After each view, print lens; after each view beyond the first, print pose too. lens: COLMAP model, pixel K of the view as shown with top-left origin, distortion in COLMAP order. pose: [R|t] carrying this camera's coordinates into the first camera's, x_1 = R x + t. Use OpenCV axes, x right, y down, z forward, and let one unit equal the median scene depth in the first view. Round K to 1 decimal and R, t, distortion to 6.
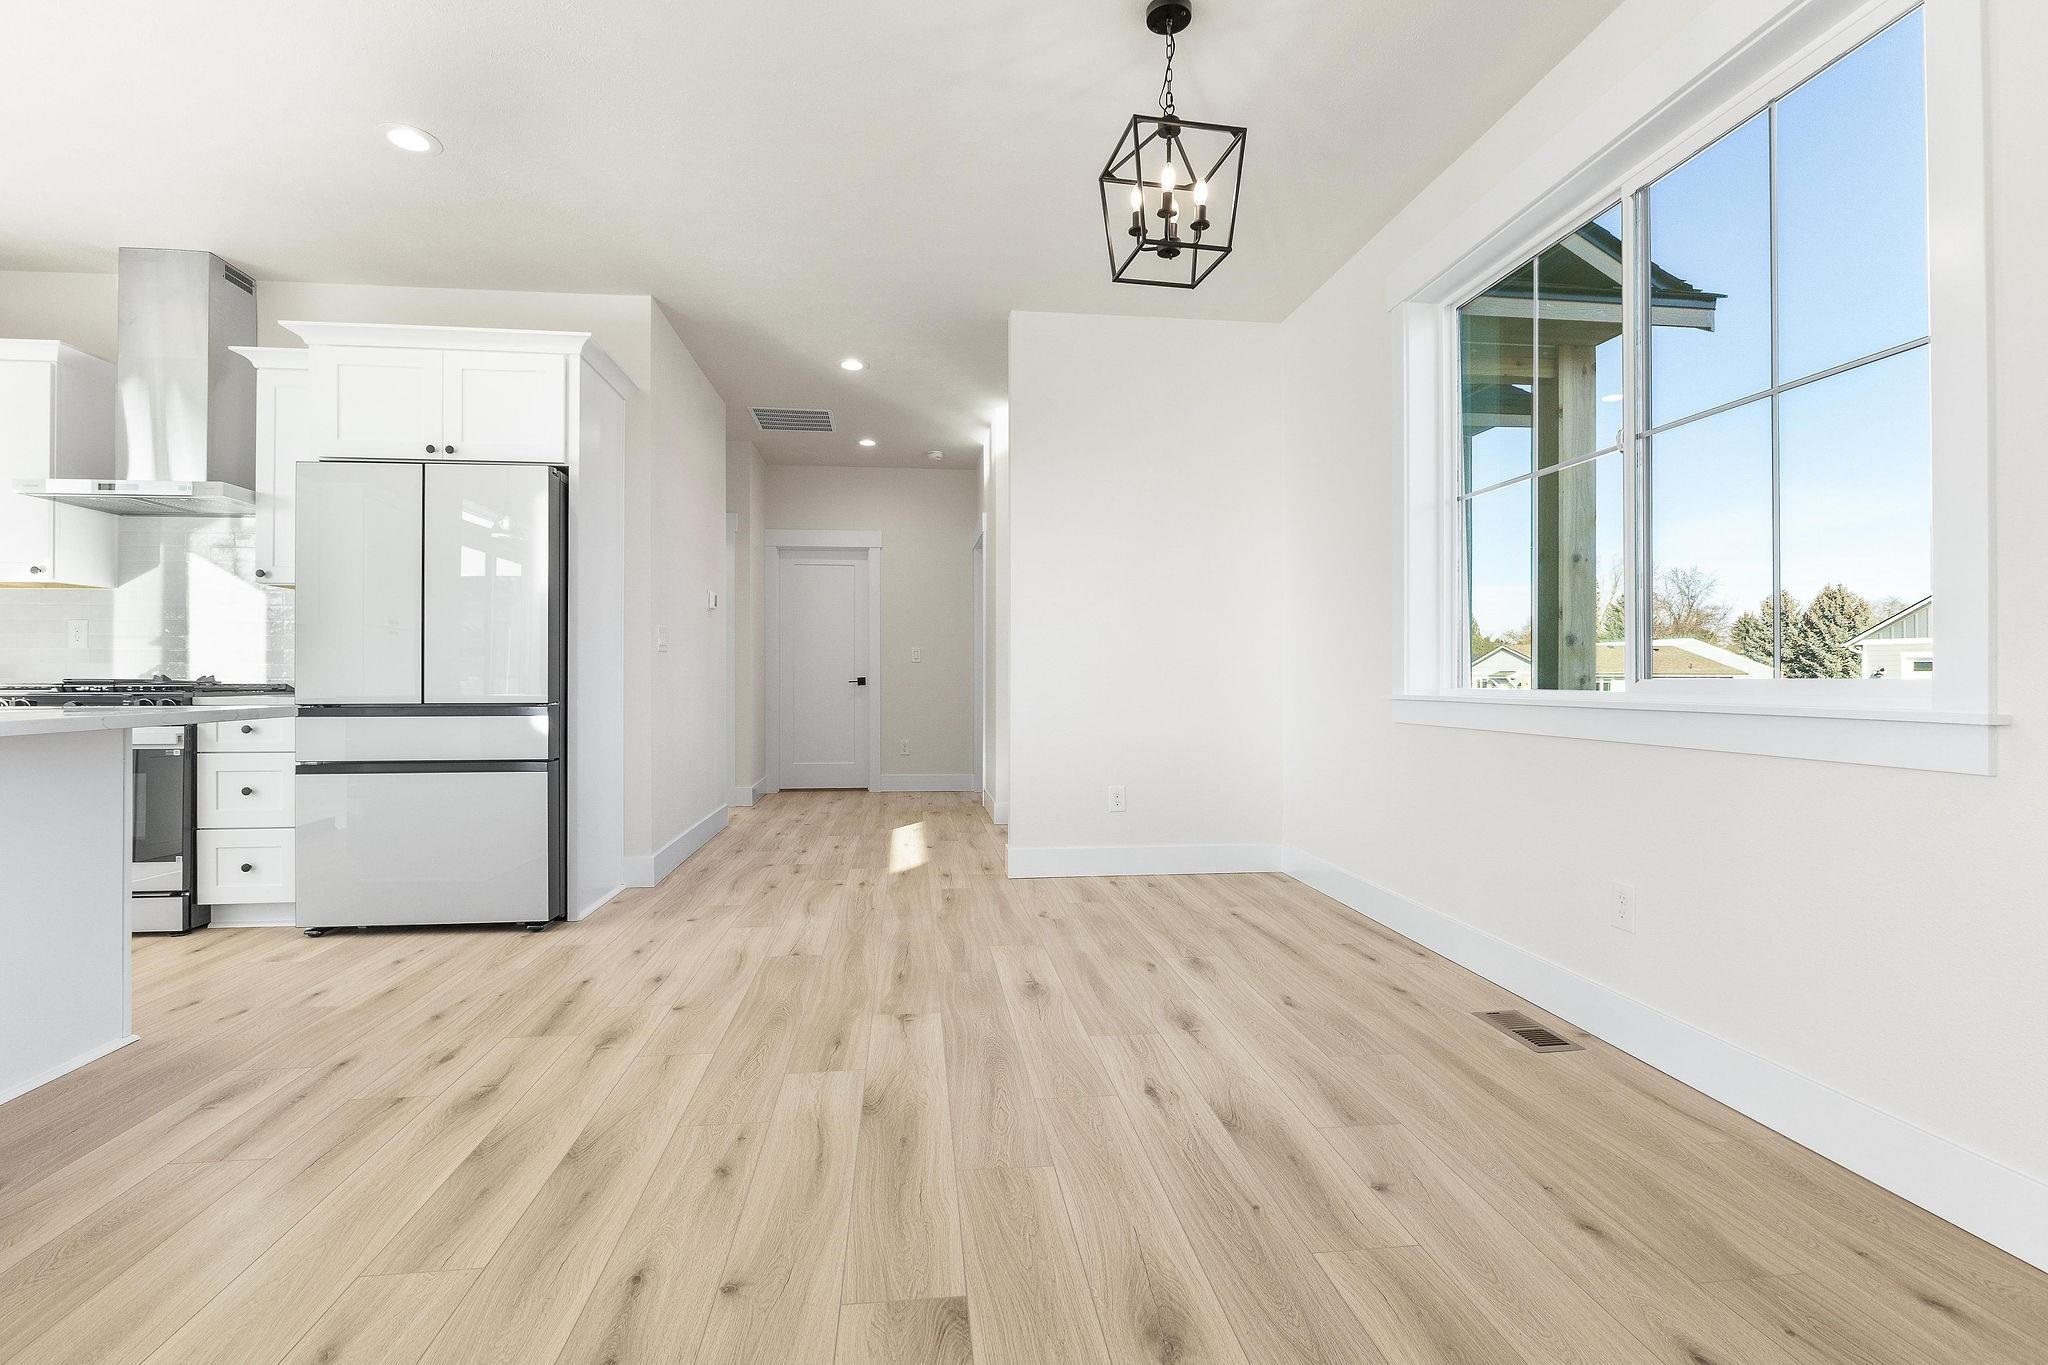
lens RADIAL K [[916.5, 0, 1017.3], [0, 916.5, 675.1], [0, 0, 1]] dist [-0.009936, -0.000050]
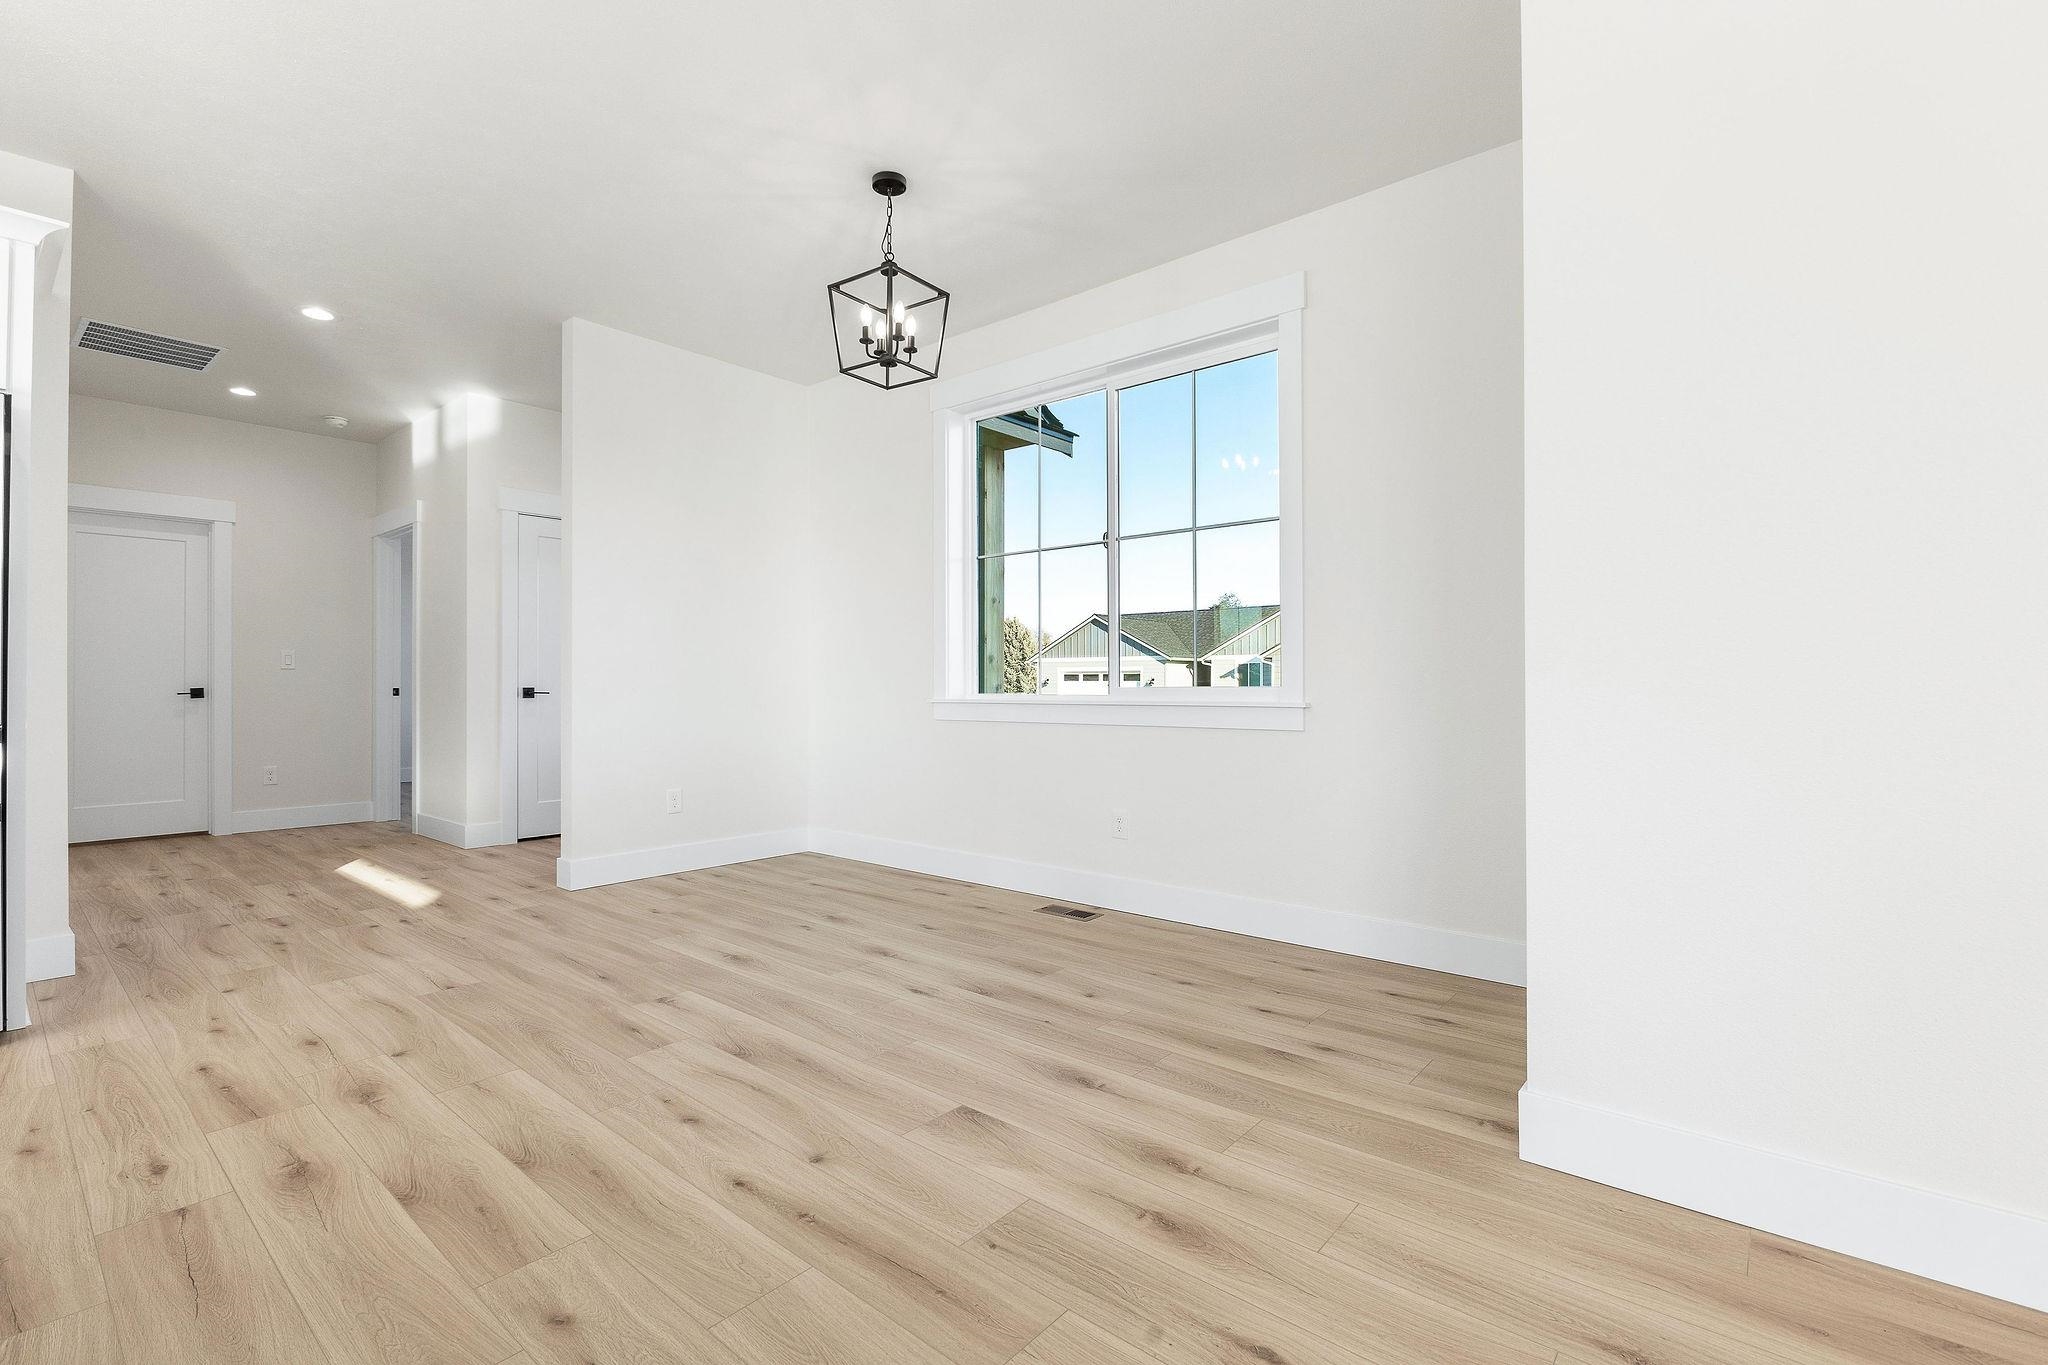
lens RADIAL K [[908.5, 0, 1024.0], [0, 908.5, 677.2], [0, 0, 1]] dist [-0.005499, -0.000457]
pose [[0.730345, 0.003782, 0.683068, -0.446274], [0.001488, 0.999973, -0.007128, -0.000833], [-0.683077, 0.006222, 0.730320, -0.065727]]
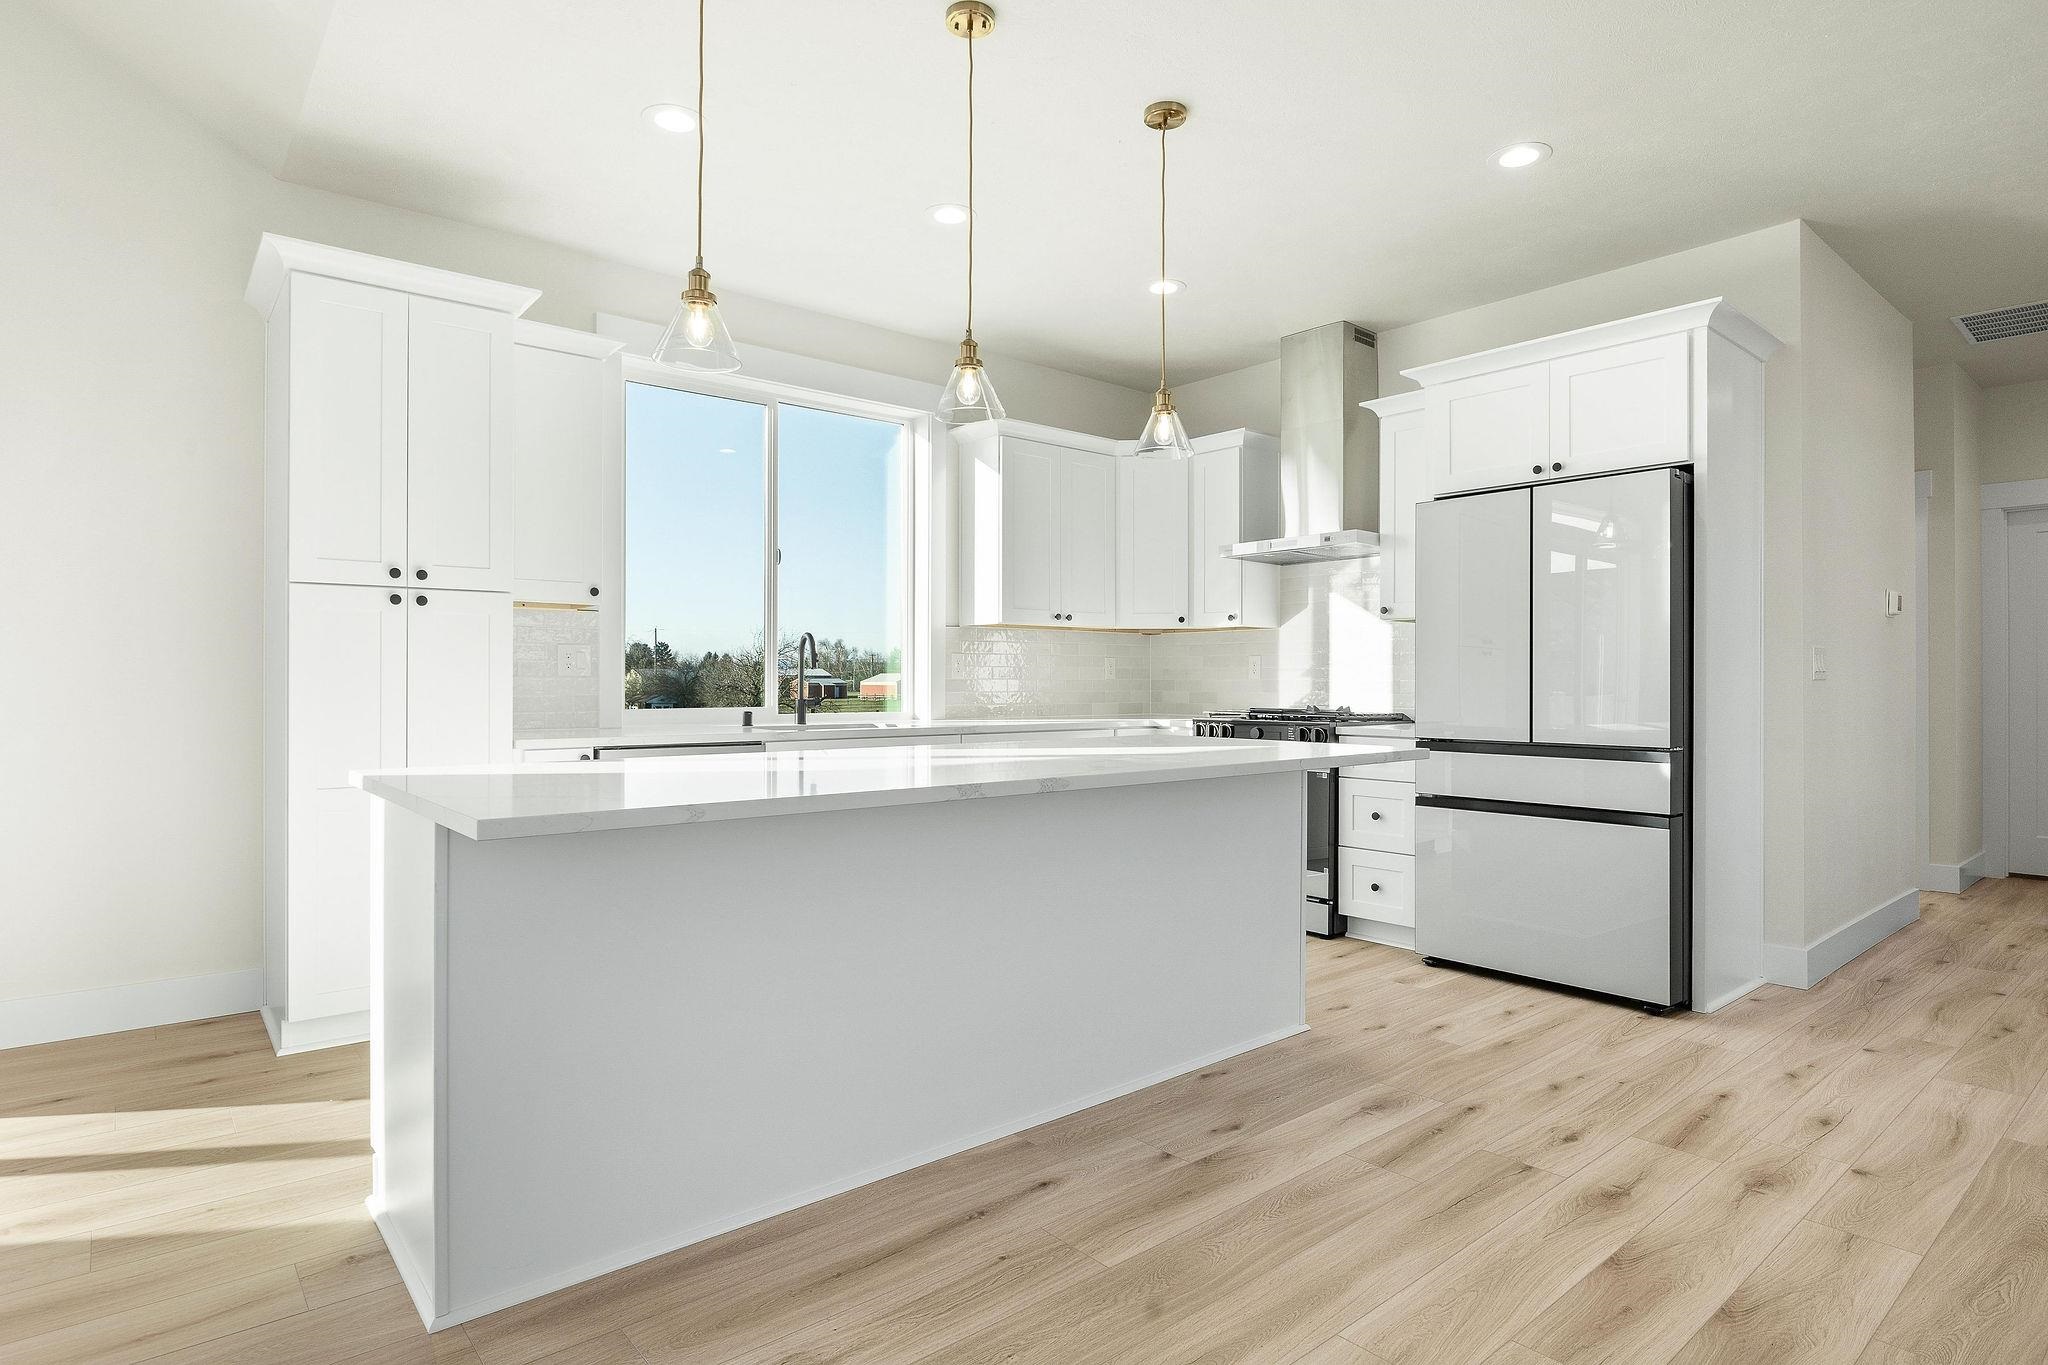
lens RADIAL K [[1089.8, 0, 1022.8], [0, 1089.8, 674.0], [0, 0, 1]] dist [-0.012841, 0.000016]
pose [[0.550943, -0.004002, -0.834533, -0.005938], [-0.000770, 0.999986, -0.005304, -0.034925], [0.834542, 0.003565, 0.550932, -0.057829]]
